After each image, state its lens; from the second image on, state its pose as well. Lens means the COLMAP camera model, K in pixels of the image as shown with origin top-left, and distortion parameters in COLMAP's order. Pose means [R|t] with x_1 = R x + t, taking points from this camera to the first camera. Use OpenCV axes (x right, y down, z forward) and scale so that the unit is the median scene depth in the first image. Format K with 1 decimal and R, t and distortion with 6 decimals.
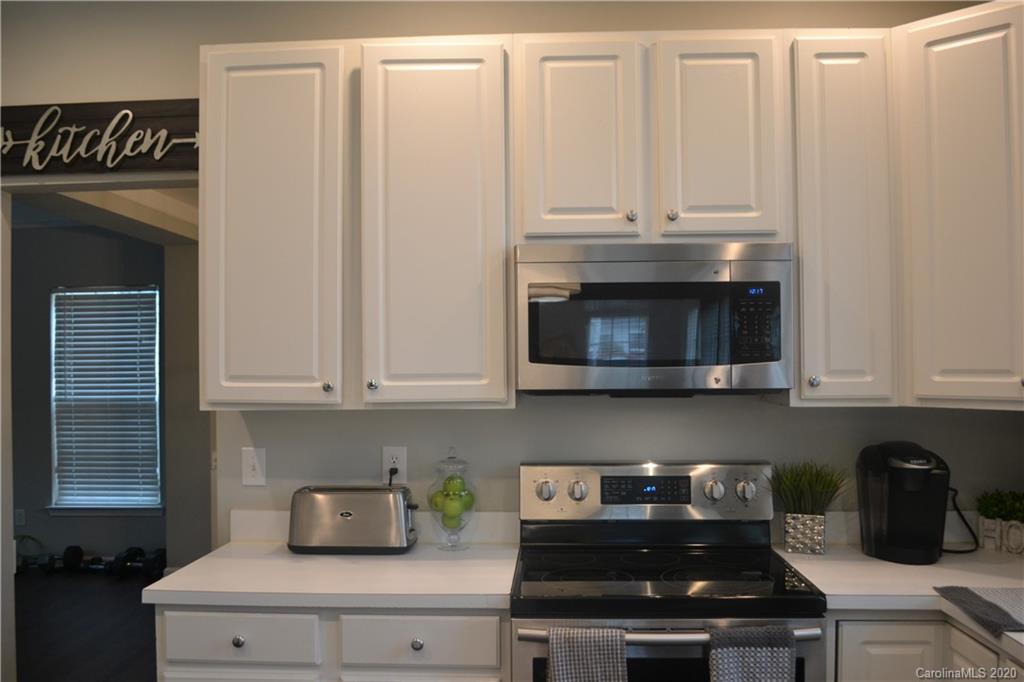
lens RADIAL K [[904.2, 0, 499.7], [0, 904.2, 362.1], [0, 0, 1]] dist [-0.080095, 0.012970]
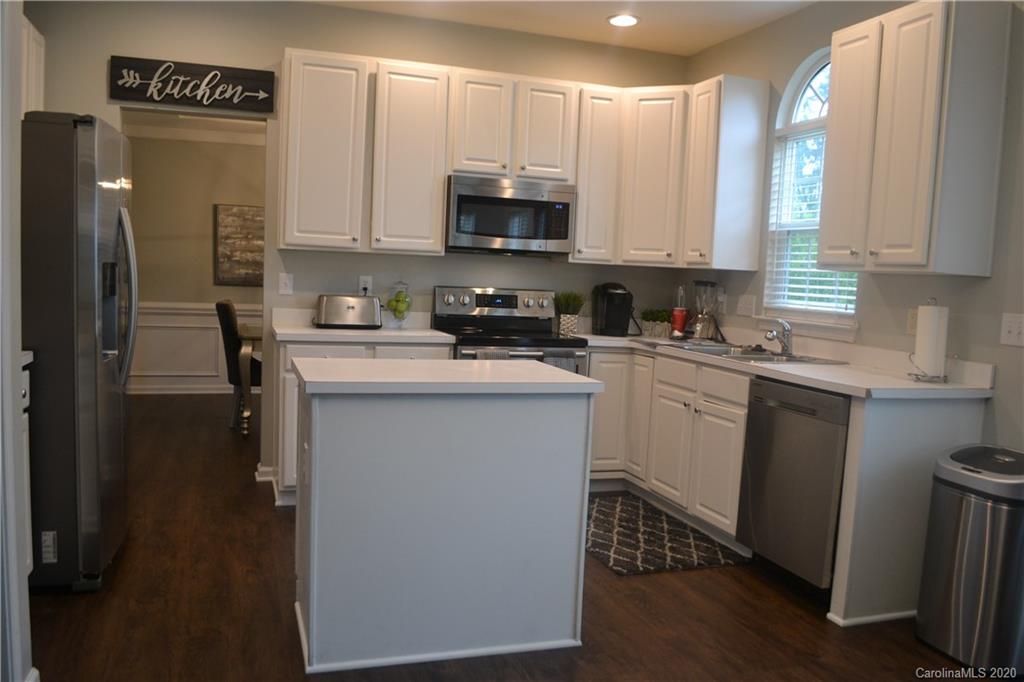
lens RADIAL K [[827.7, 0, 502.9], [0, 827.7, 356.6], [0, 0, 1]] dist [-0.066798, -0.004148]
pose [[0.932295, 0.013623, 0.361443, -0.528166], [-0.052011, 0.993954, 0.096693, 0.090549], [-0.357940, -0.108945, 0.927367, -0.795741]]
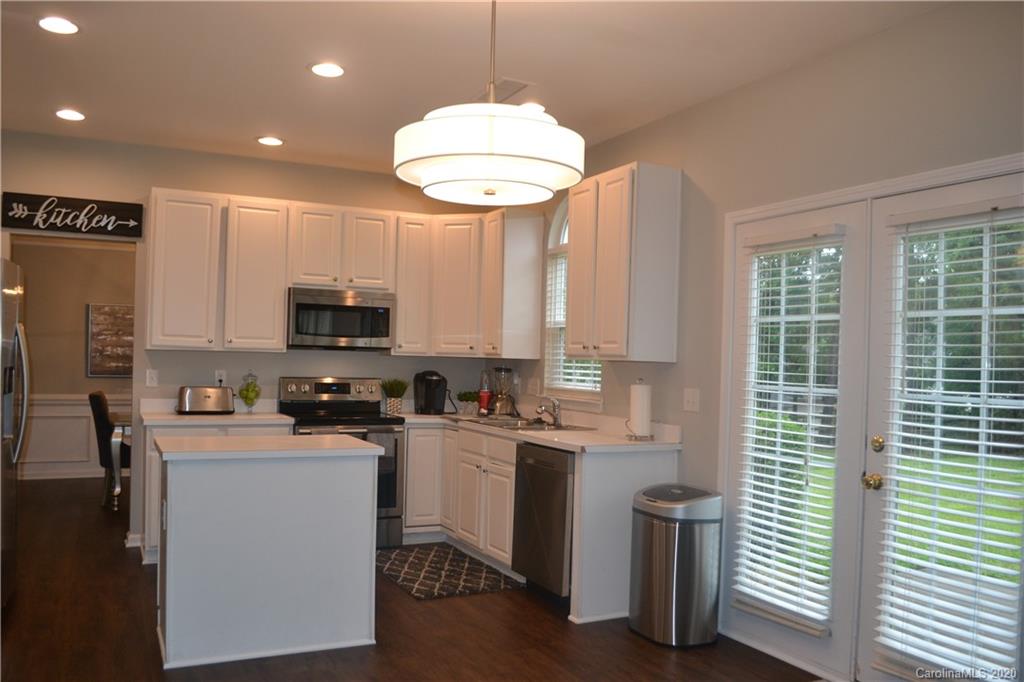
lens RADIAL K [[827.7, 0, 499.8], [0, 827.7, 356.1], [0, 0, 1]] dist [-0.066798, -0.004148]
pose [[0.874275, 0.031154, 0.484429, -0.565263], [-0.031307, 0.999480, -0.007777, 0.061014], [-0.484420, -0.008367, 0.874796, -1.262442]]
